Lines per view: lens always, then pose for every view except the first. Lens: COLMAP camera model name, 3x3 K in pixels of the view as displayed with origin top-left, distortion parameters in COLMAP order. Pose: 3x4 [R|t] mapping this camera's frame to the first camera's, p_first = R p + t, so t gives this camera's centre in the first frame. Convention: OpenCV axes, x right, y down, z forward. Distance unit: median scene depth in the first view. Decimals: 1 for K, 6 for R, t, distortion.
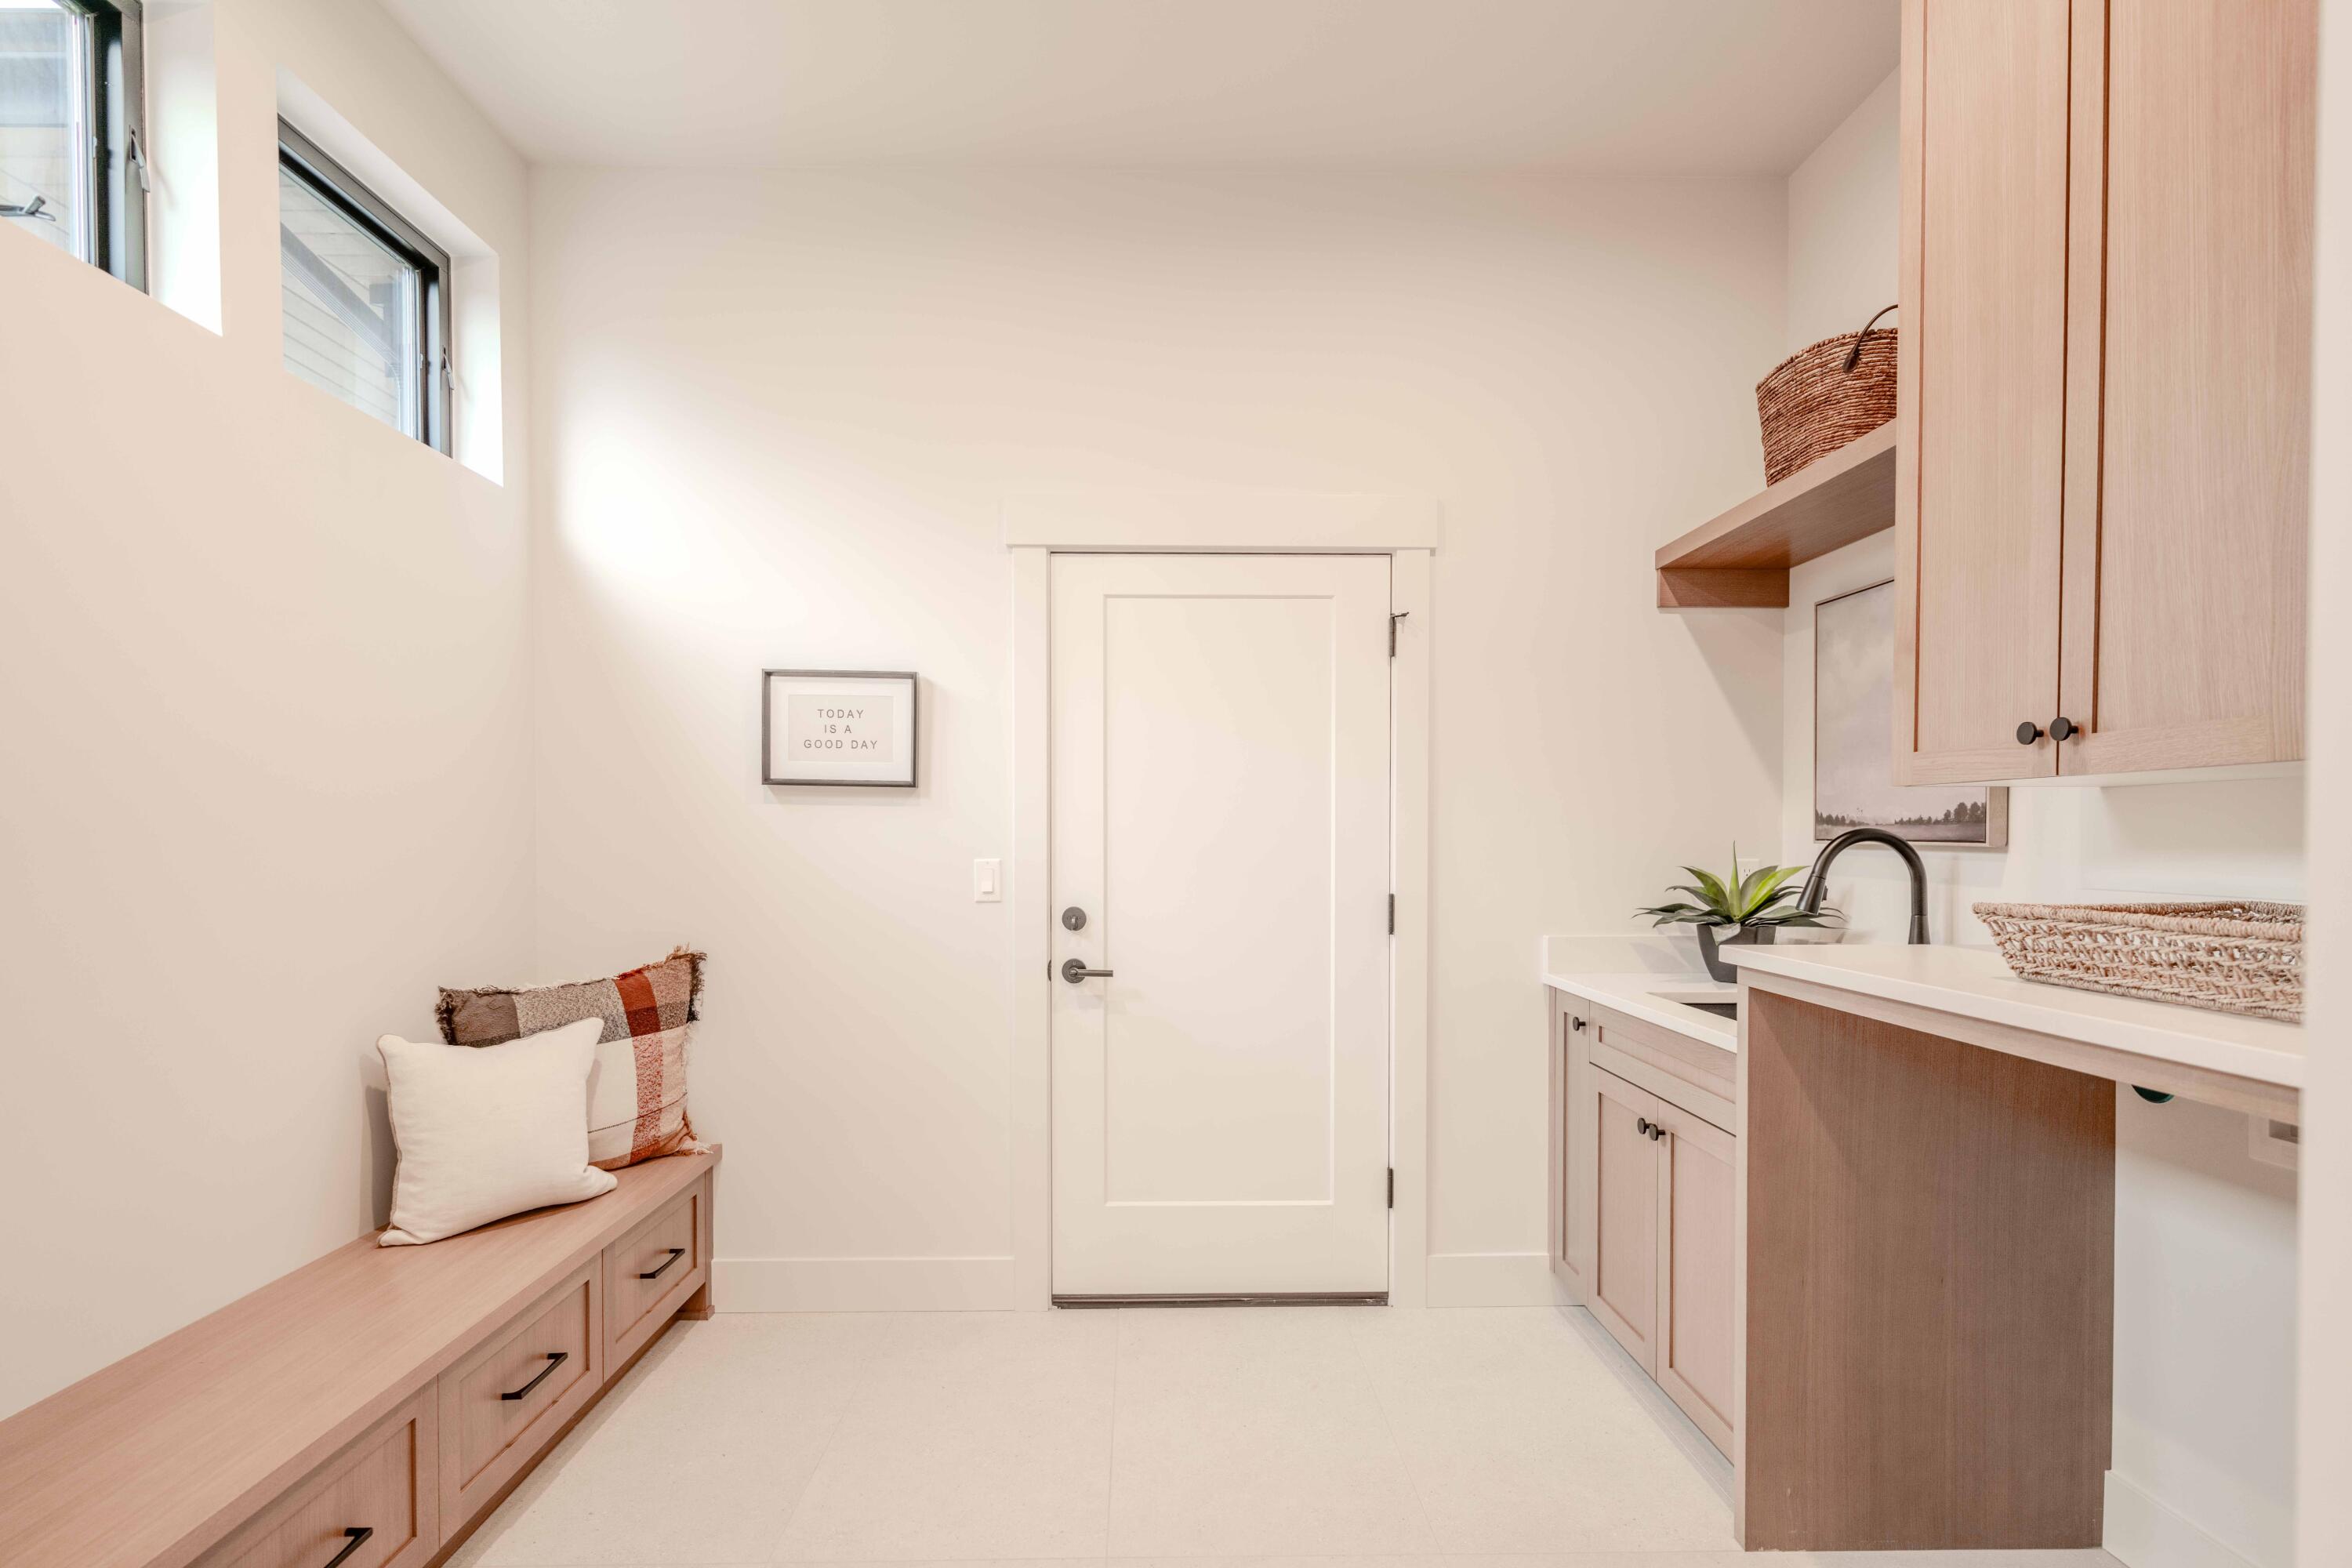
lens RADIAL K [[1128.0, 0, 1184.7], [0, 1128.0, 855.5], [0, 0, 1]] dist [-0.014084, 0.000576]
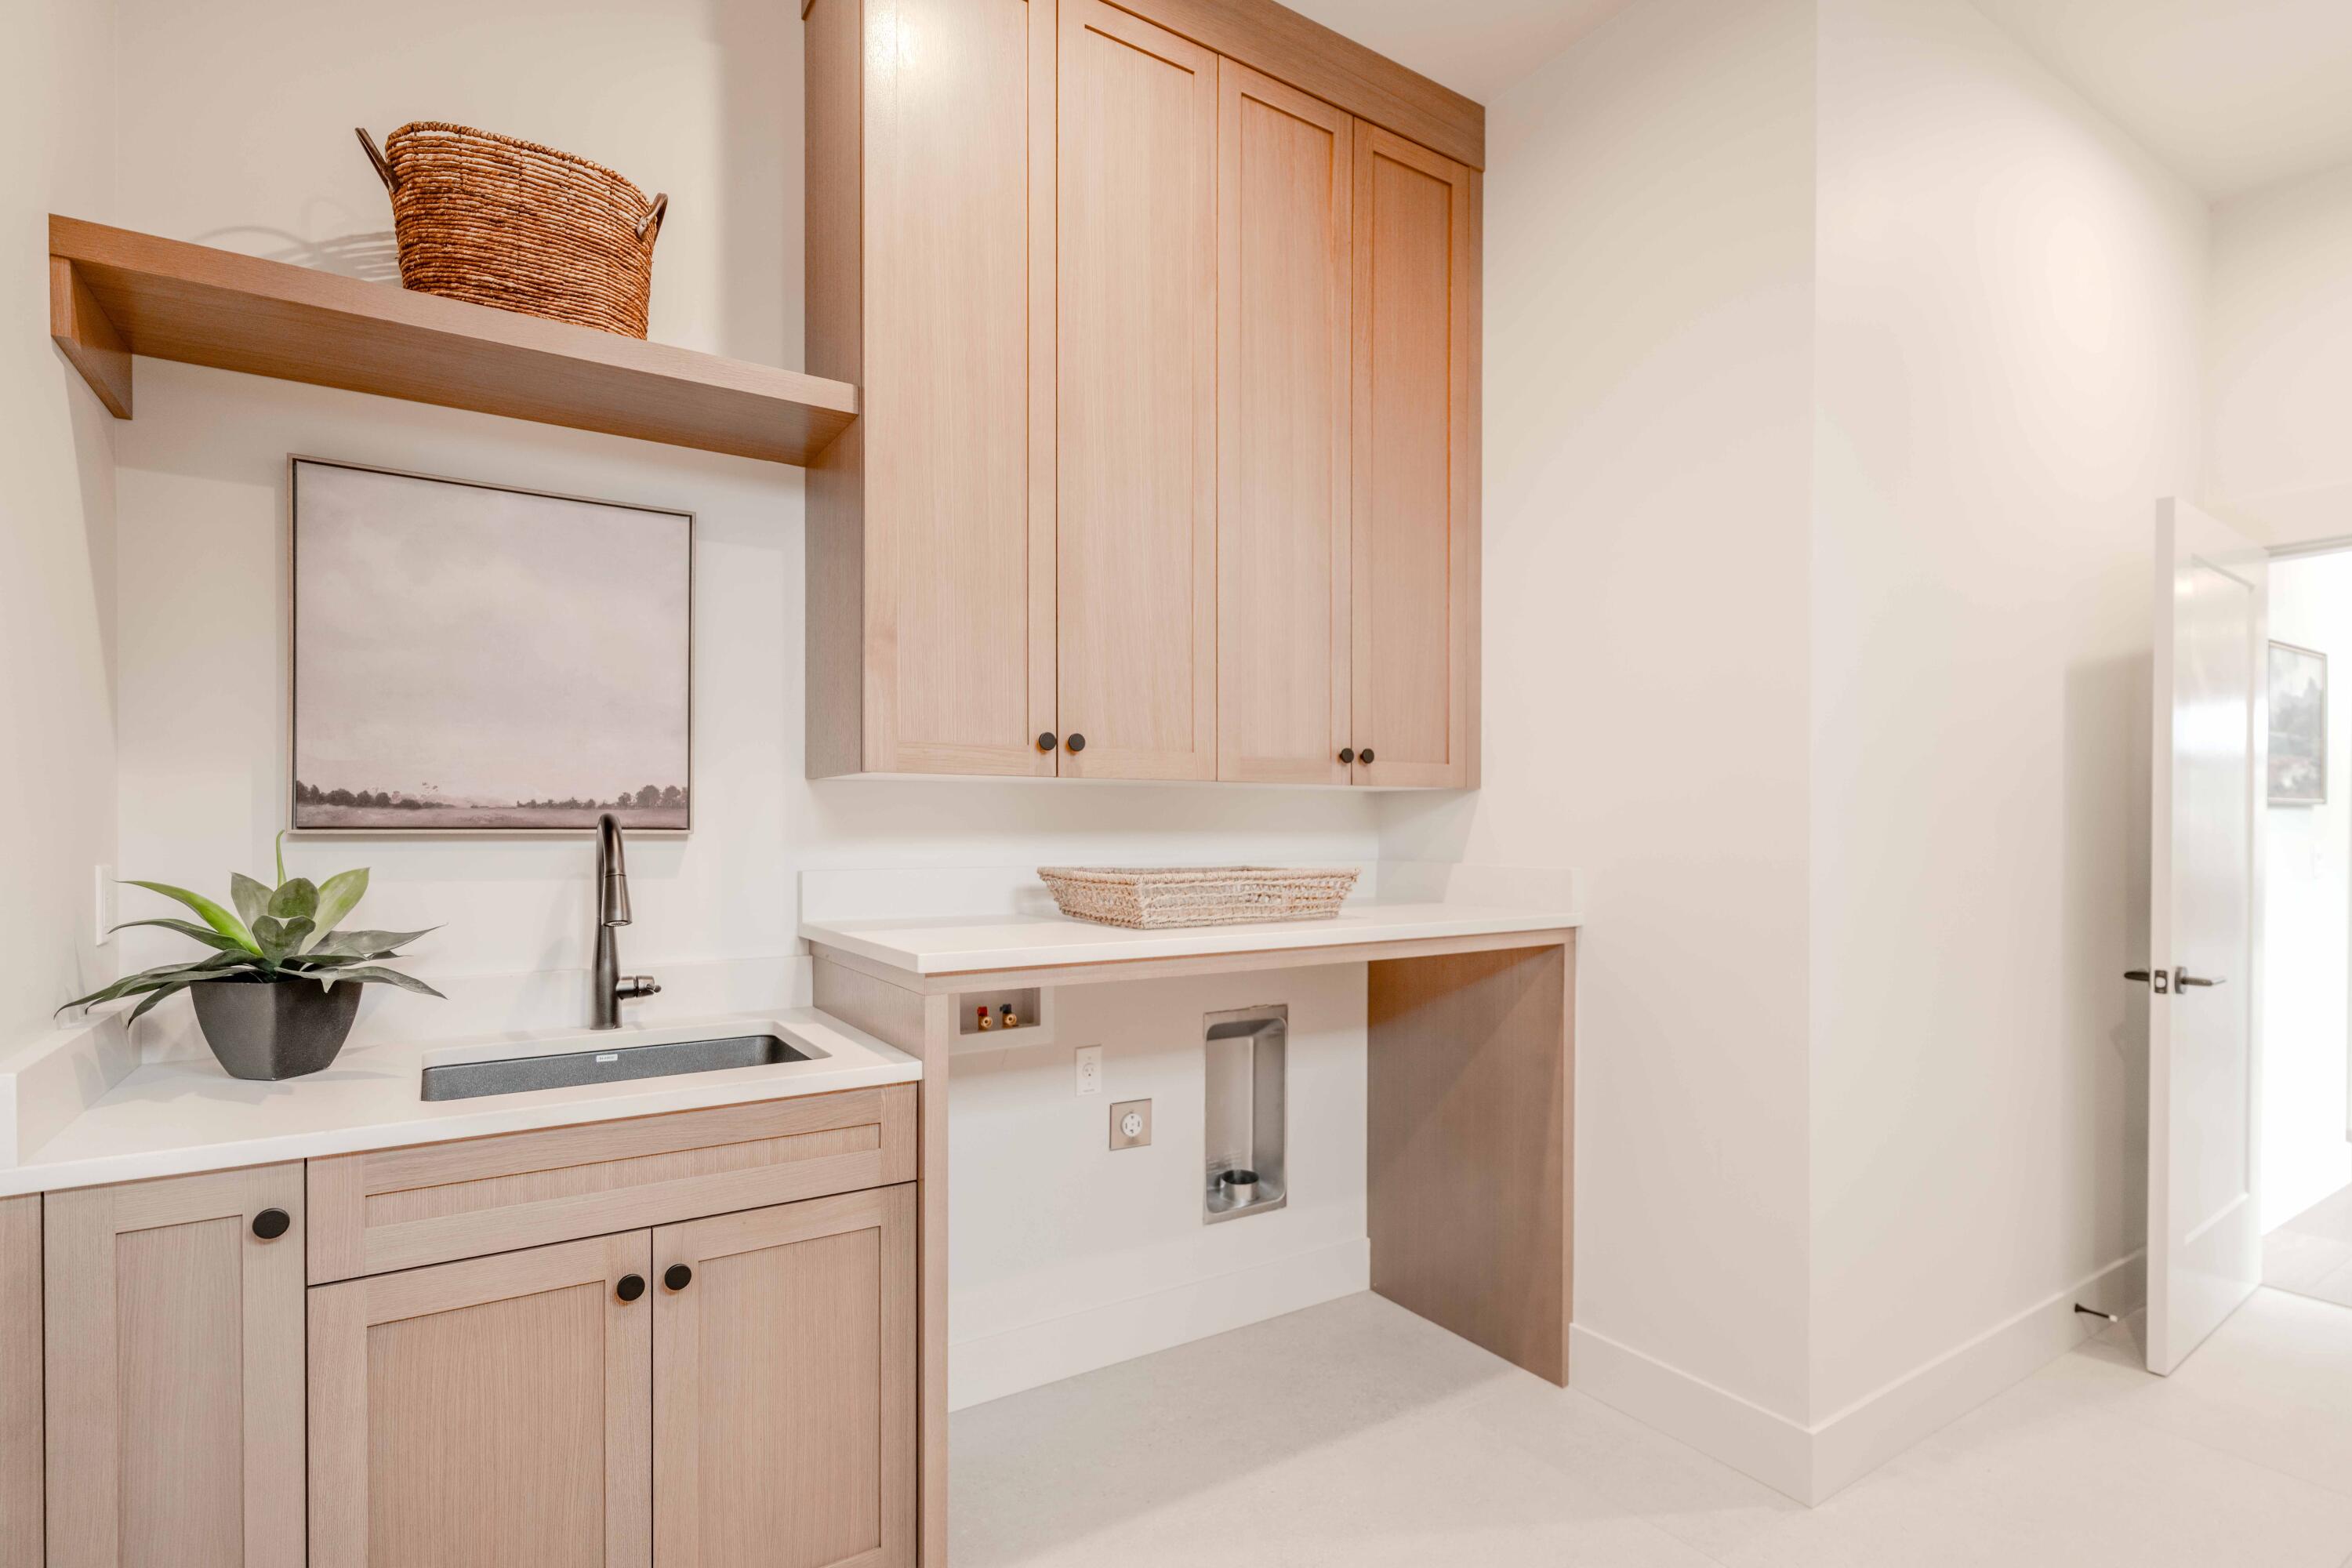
lens RADIAL K [[1128.0, 0, 1176.2], [0, 1128.0, 804.4], [0, 0, 1]] dist [-0.014084, 0.000576]
pose [[-0.515096, 0.006558, 0.857108, -0.268657], [0.009480, 0.999953, -0.001953, -0.024633], [-0.857080, 0.007120, -0.515134, 1.039985]]
